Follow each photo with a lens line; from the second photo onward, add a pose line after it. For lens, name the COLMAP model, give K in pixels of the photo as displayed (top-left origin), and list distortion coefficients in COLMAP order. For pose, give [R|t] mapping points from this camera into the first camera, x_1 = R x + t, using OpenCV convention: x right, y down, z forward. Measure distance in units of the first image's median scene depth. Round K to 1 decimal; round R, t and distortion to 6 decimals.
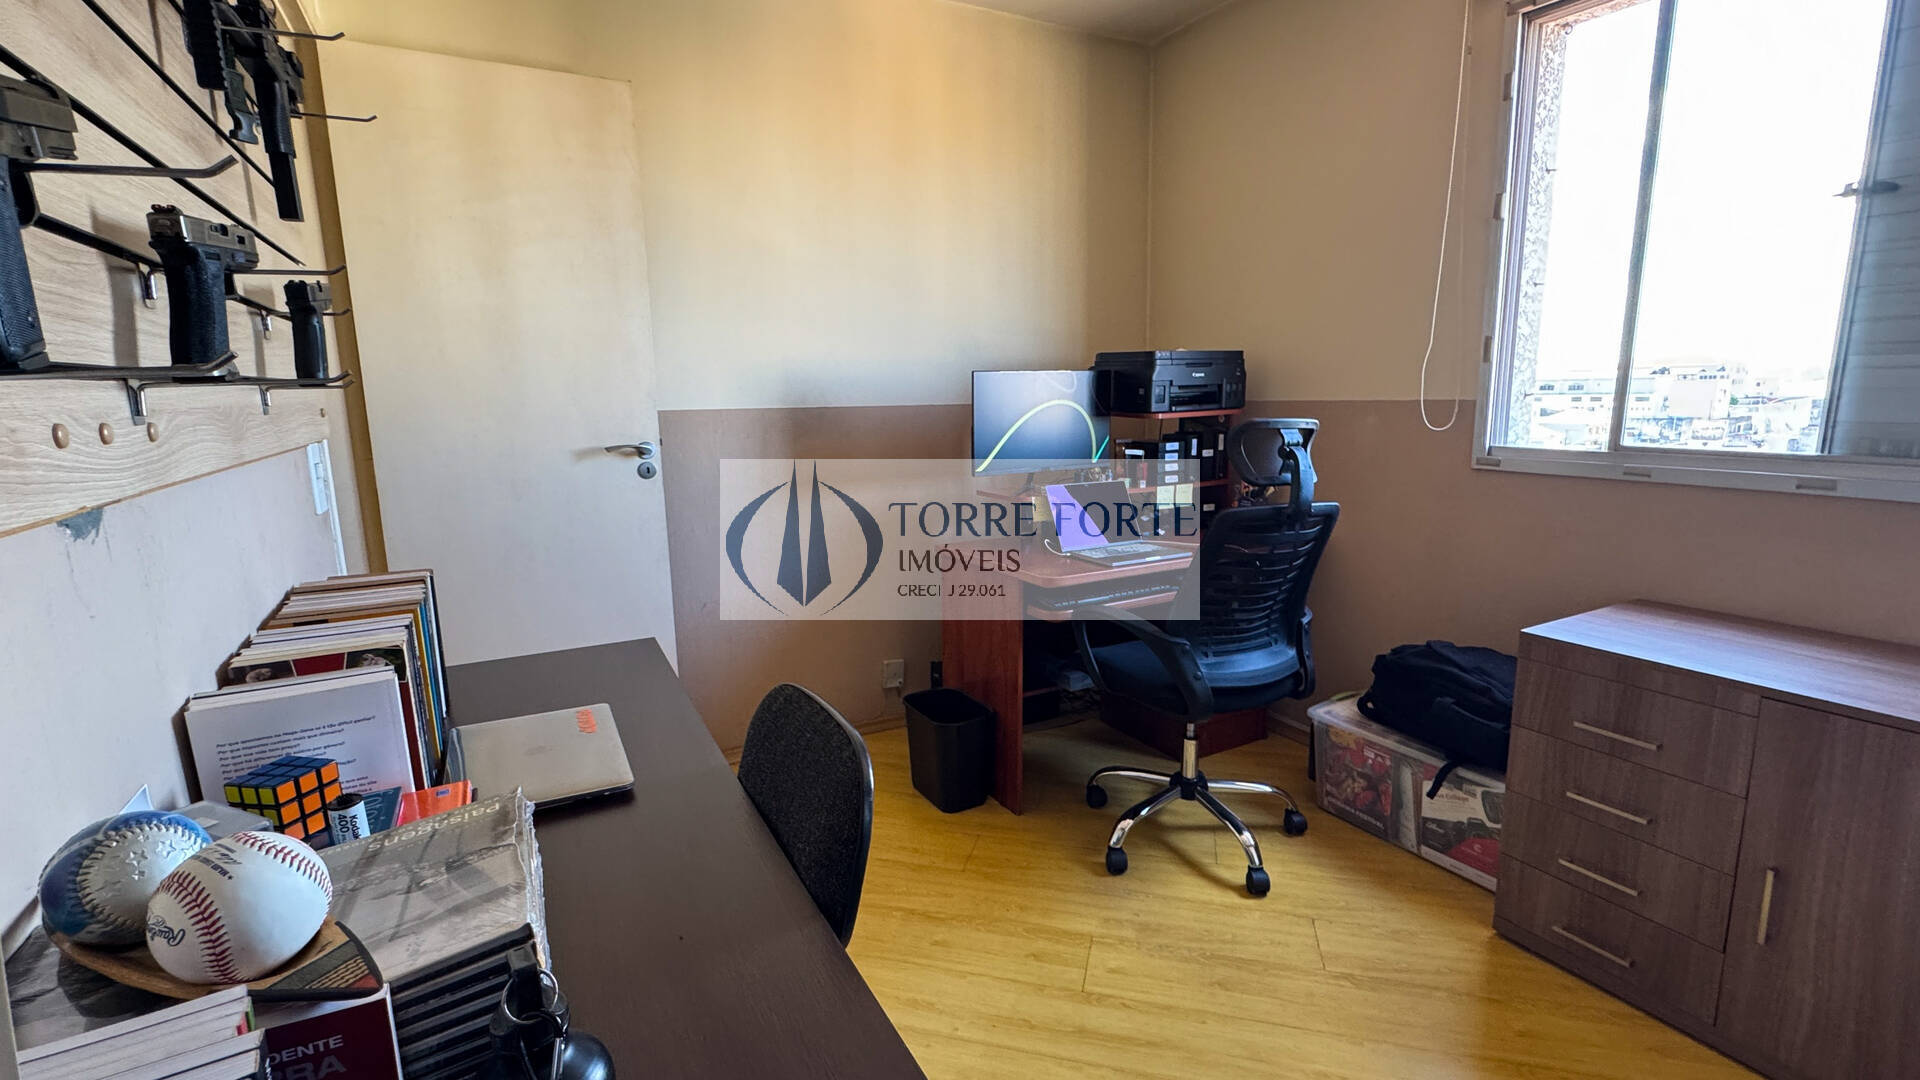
lens RADIAL K [[870.4, 0, 959.8], [0, 870.4, 544.3], [0, 0, 1]] dist [-0.001307, -0.000628]
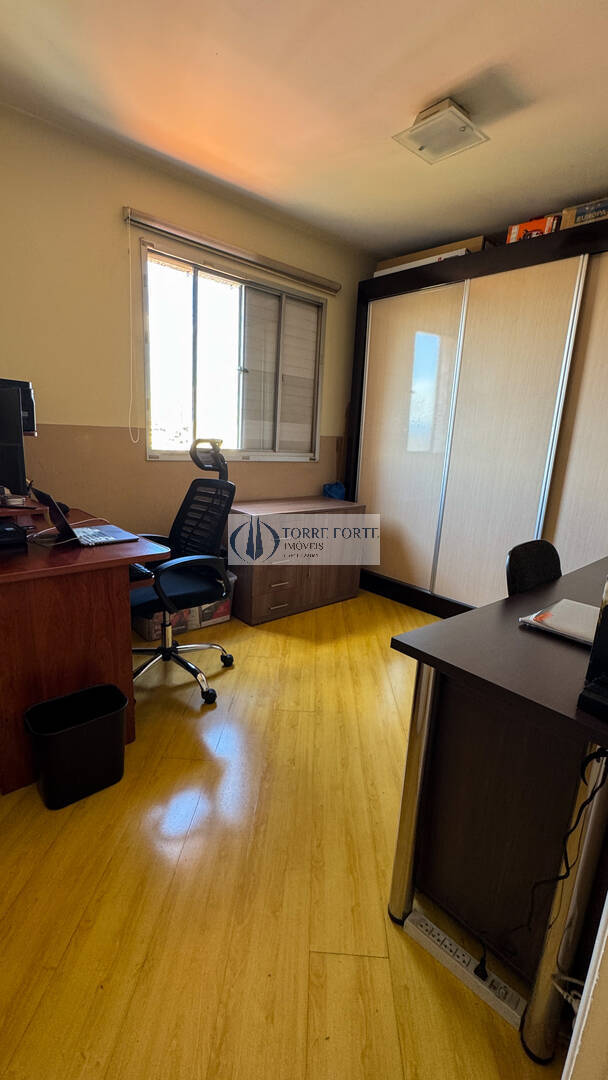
lens RADIAL K [[489.6, 0, 304.0], [0, 489.6, 540.0], [0, 0, 1]] dist [-0.001307, -0.000628]
pose [[-0.257483, -0.209301, 0.943343, -0.846430], [0.118304, 0.962087, 0.245750, -0.182660], [-0.959013, 0.174878, -0.222960, 1.143631]]
